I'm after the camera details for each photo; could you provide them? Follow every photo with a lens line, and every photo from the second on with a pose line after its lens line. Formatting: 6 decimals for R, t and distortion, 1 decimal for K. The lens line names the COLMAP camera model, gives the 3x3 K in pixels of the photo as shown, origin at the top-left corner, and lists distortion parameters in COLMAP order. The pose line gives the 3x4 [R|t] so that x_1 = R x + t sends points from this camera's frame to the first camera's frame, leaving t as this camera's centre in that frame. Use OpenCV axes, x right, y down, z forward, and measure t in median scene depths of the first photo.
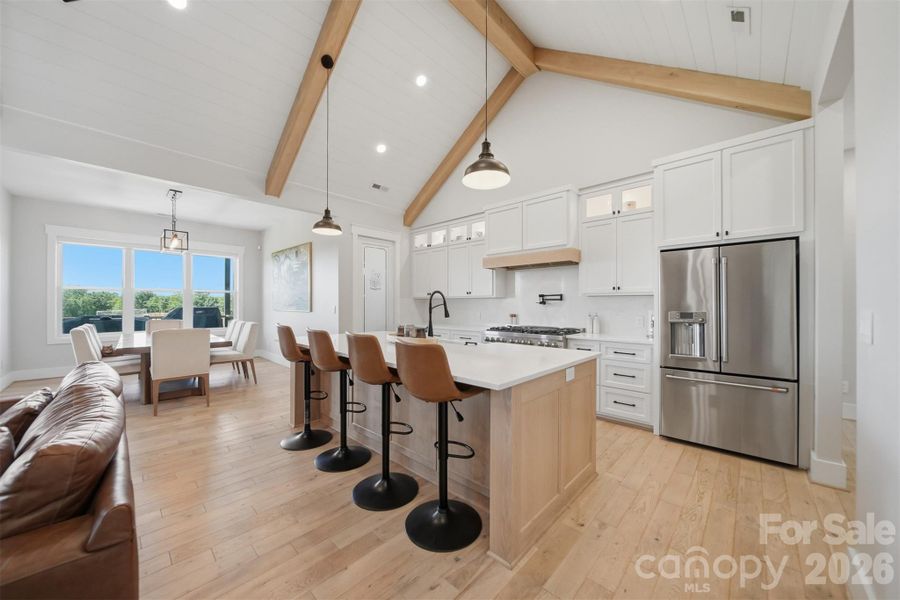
lens RADIAL K [[322.1, 0, 452.0], [0, 322.1, 304.3], [0, 0, 1]] dist [-0.000457, -0.000028]
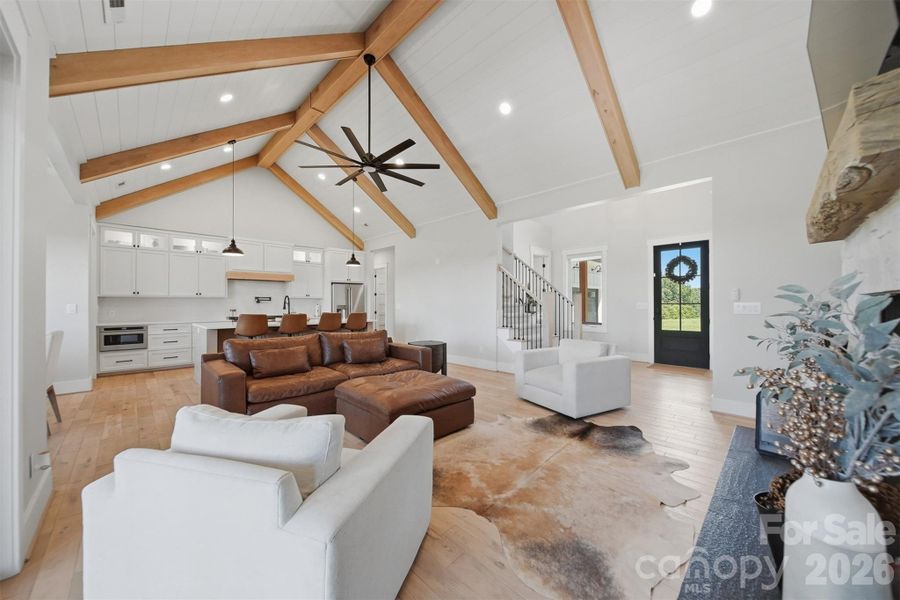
lens RADIAL K [[322.1, 0, 452.0], [0, 322.1, 304.3], [0, 0, 1]] dist [-0.000457, -0.000028]
pose [[0.034578, -0.004154, 0.999393, -1.259502], [0.001657, 0.999990, 0.004099, 0.001533], [-0.999401, 0.001515, 0.034585, -0.051067]]
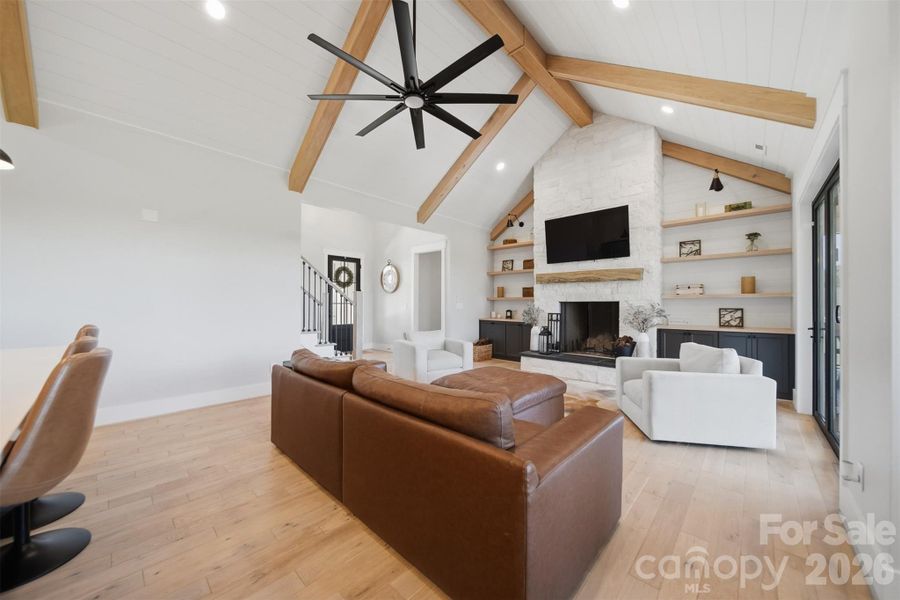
lens RADIAL K [[322.1, 0, 452.0], [0, 322.1, 304.3], [0, 0, 1]] dist [-0.000457, -0.000028]
pose [[-0.999979, -0.005490, -0.003331, -0.497455], [-0.005490, 0.999985, -0.000077, 0.007940], [0.003331, -0.000058, -0.999994, 0.751403]]
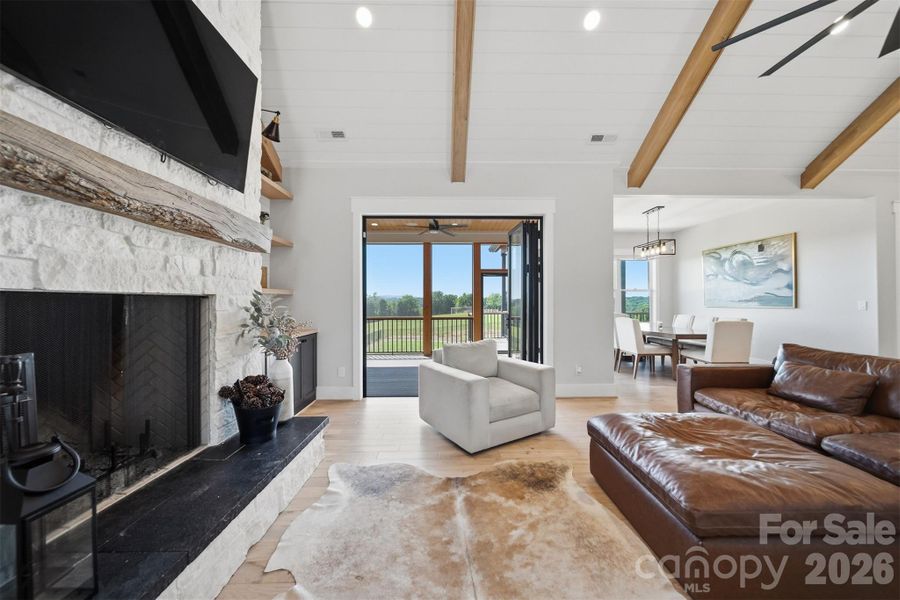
lens RADIAL K [[316.8, 0, 450.0], [0, 316.8, 300.0], [0, 0, 1]] dist [0.001003, 0.000058]
pose [[0.695004, -0.007958, -0.718962, -0.550994], [0.002839, 0.999961, -0.008323, 0.005325], [0.719000, 0.003744, 0.695000, -0.393737]]
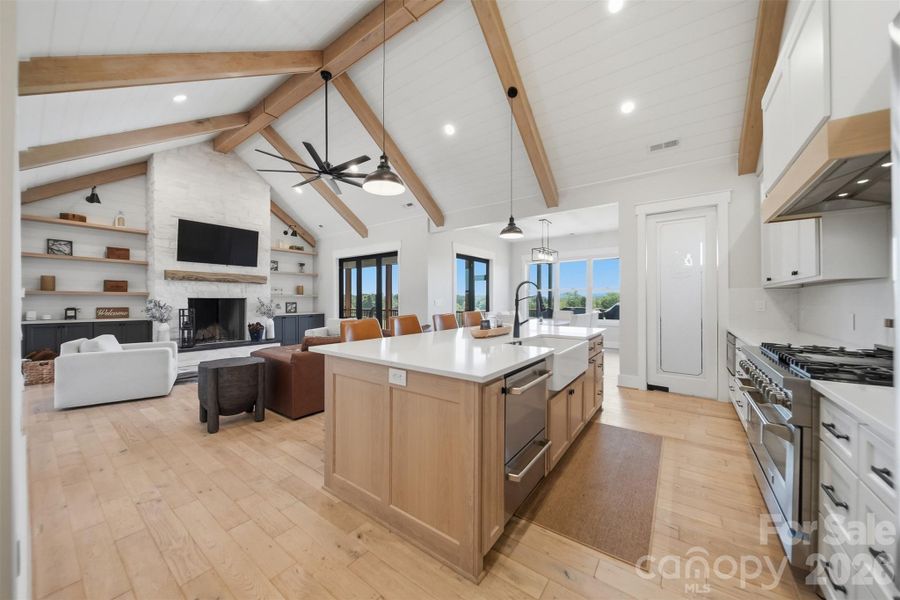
lens RADIAL K [[316.8, 0, 450.0], [0, 316.8, 300.0], [0, 0, 1]] dist [0.001003, 0.000058]
pose [[0.116220, -0.003430, -0.993218, 0.499323], [-0.000201, 0.999994, -0.003477, 0.008377], [0.993223, 0.000603, 0.116219, 0.434093]]
